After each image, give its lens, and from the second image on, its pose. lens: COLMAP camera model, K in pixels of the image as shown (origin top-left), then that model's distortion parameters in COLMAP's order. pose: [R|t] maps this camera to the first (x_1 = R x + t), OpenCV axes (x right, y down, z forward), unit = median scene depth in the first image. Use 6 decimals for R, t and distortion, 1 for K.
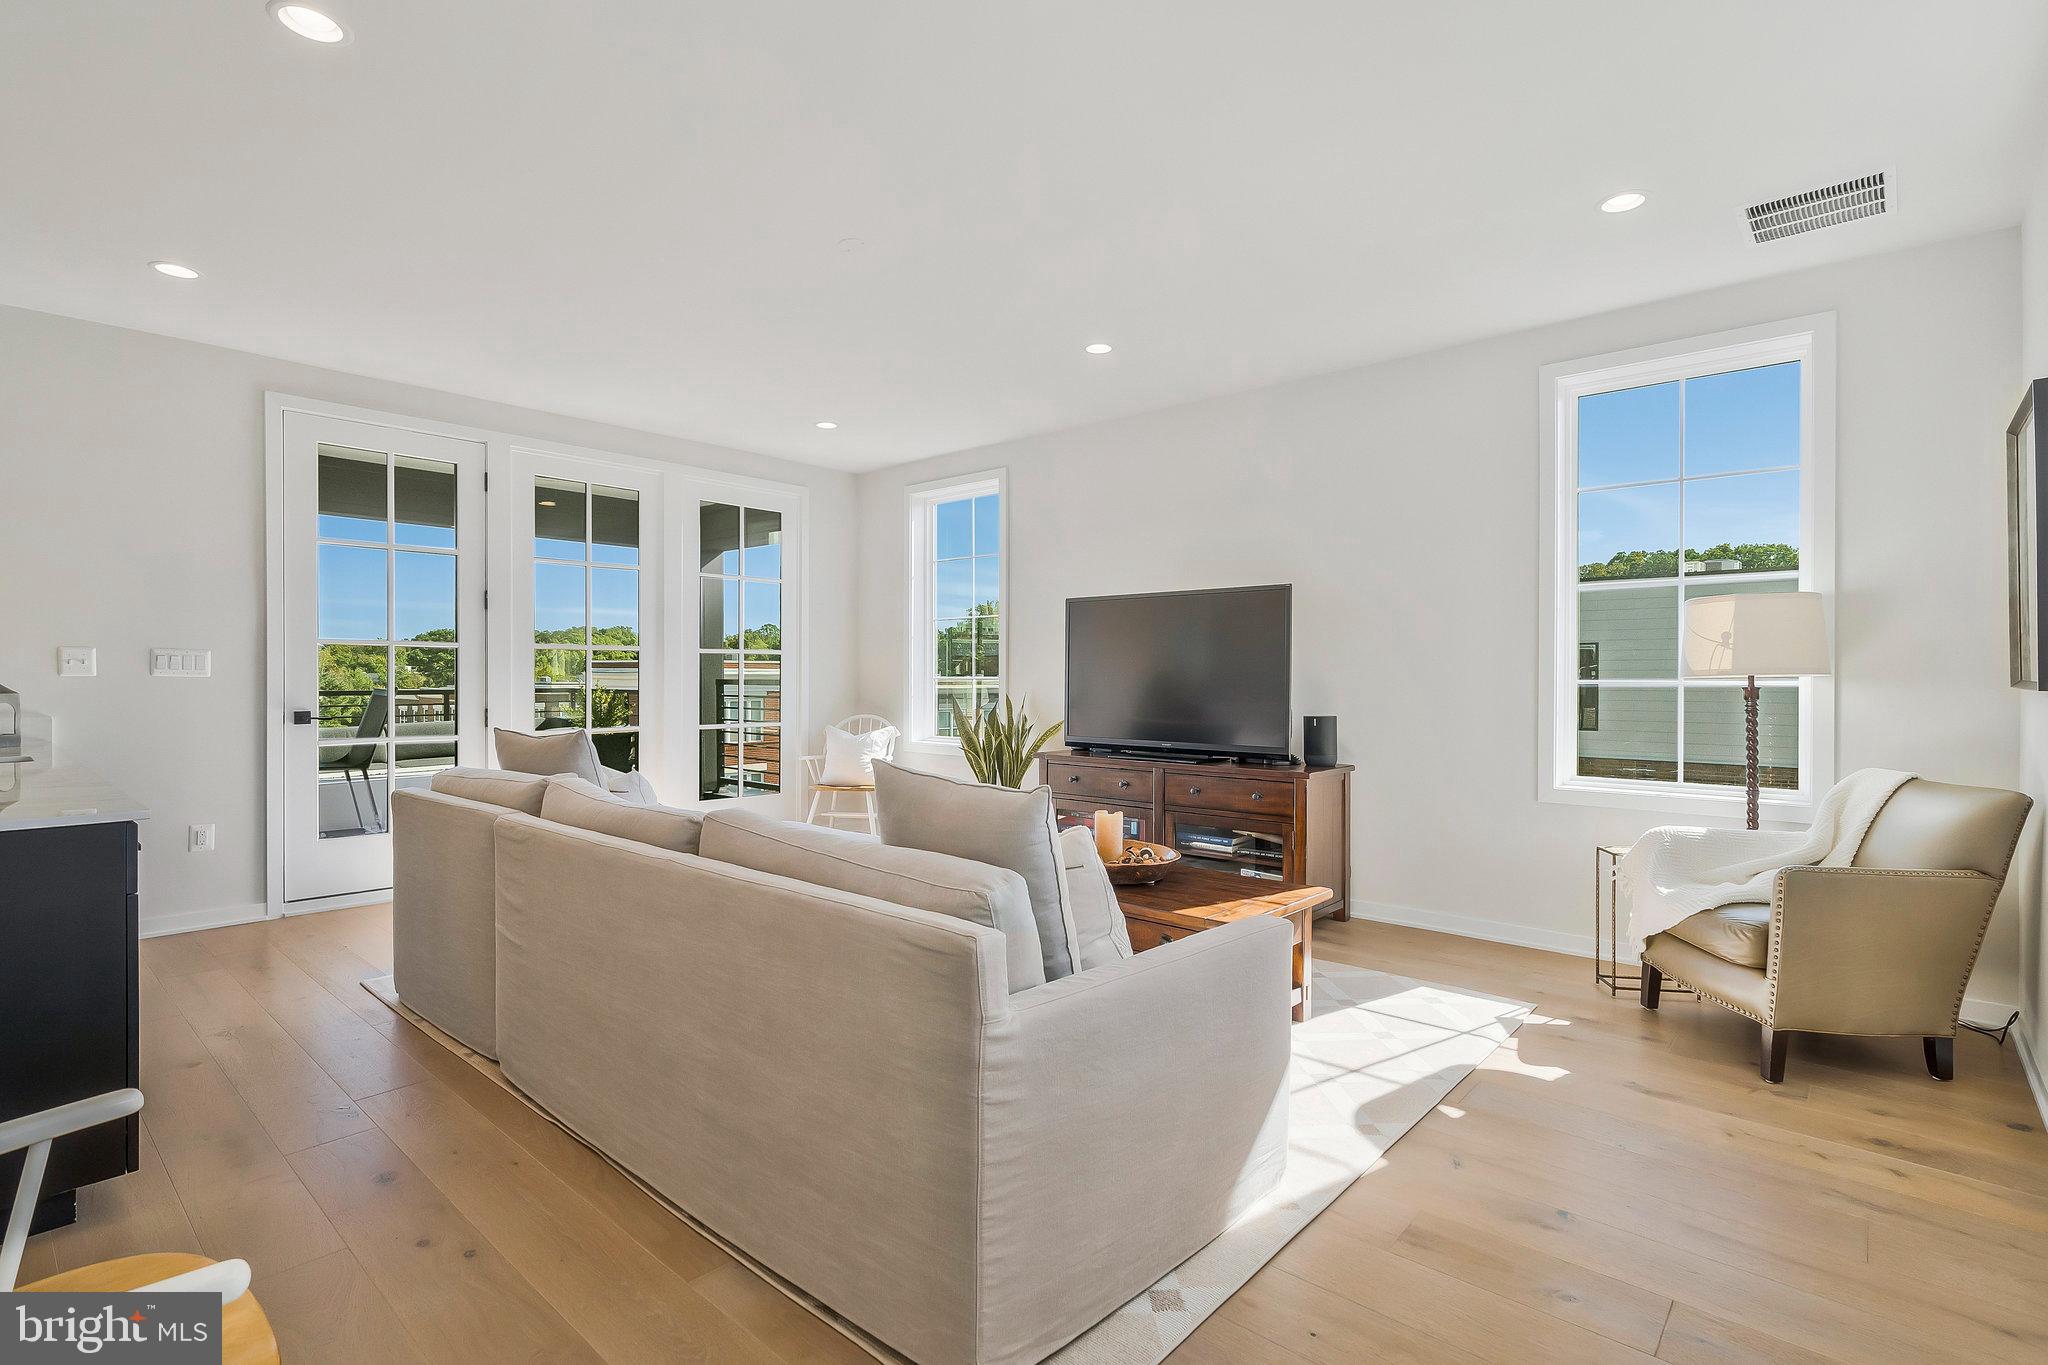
lens RADIAL K [[955.3, 0, 1024.0], [0, 955.3, 682.5], [0, 0, 1]] dist [0.001635, 0.000495]
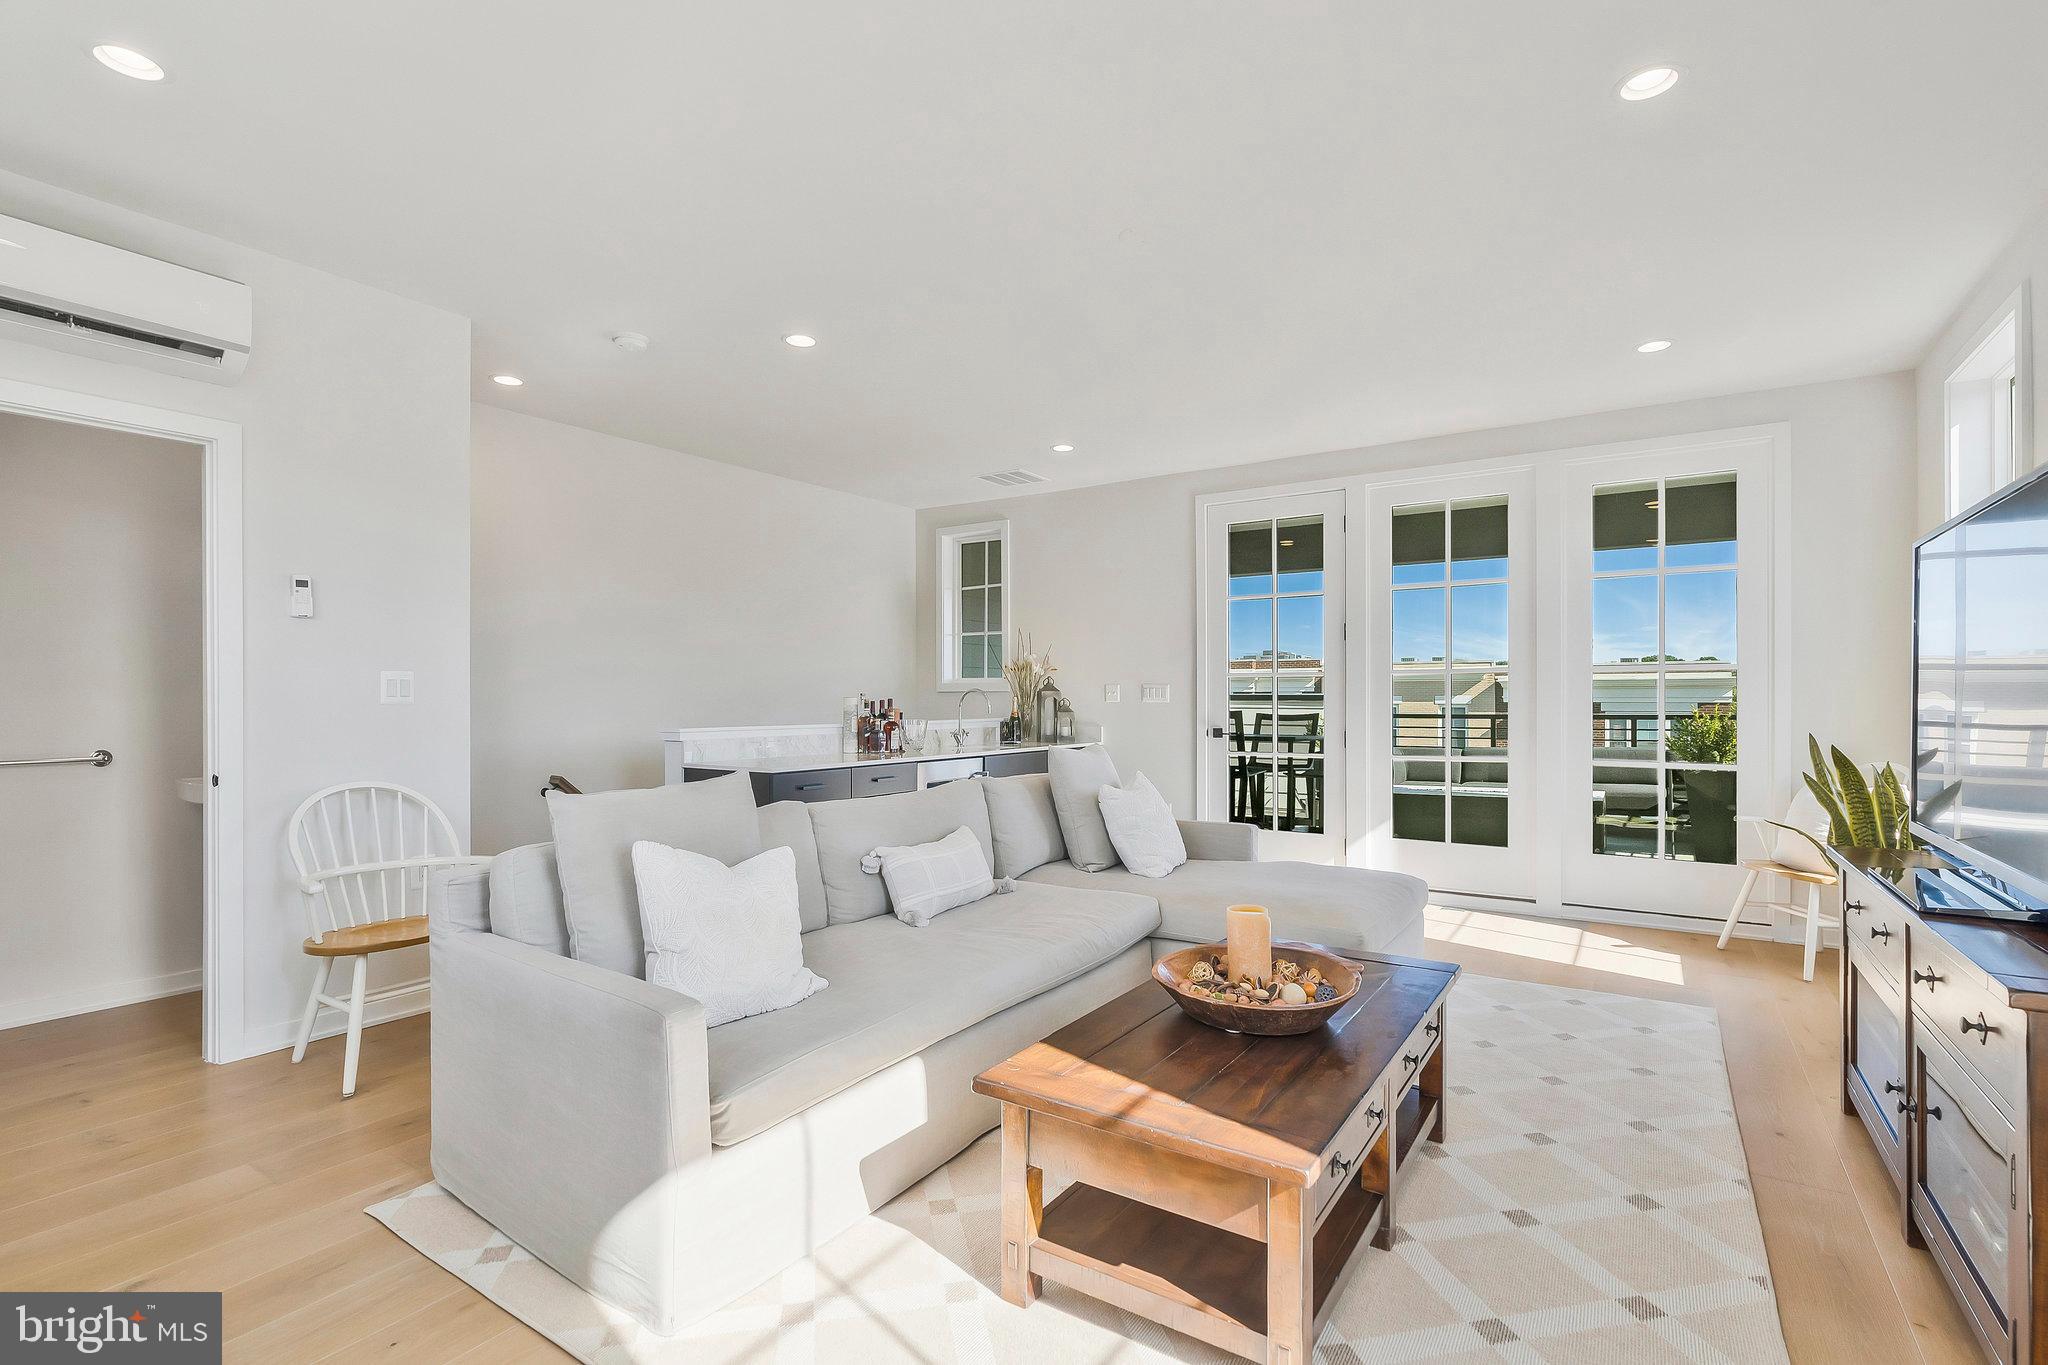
lens RADIAL K [[955.3, 0, 1024.0], [0, 955.3, 682.5], [0, 0, 1]] dist [0.001635, 0.000495]
pose [[0.146136, -0.020157, -0.989059, 0.464341], [-0.012600, 0.999673, -0.022235, -0.001323], [0.989184, 0.015711, 0.145834, 0.491502]]
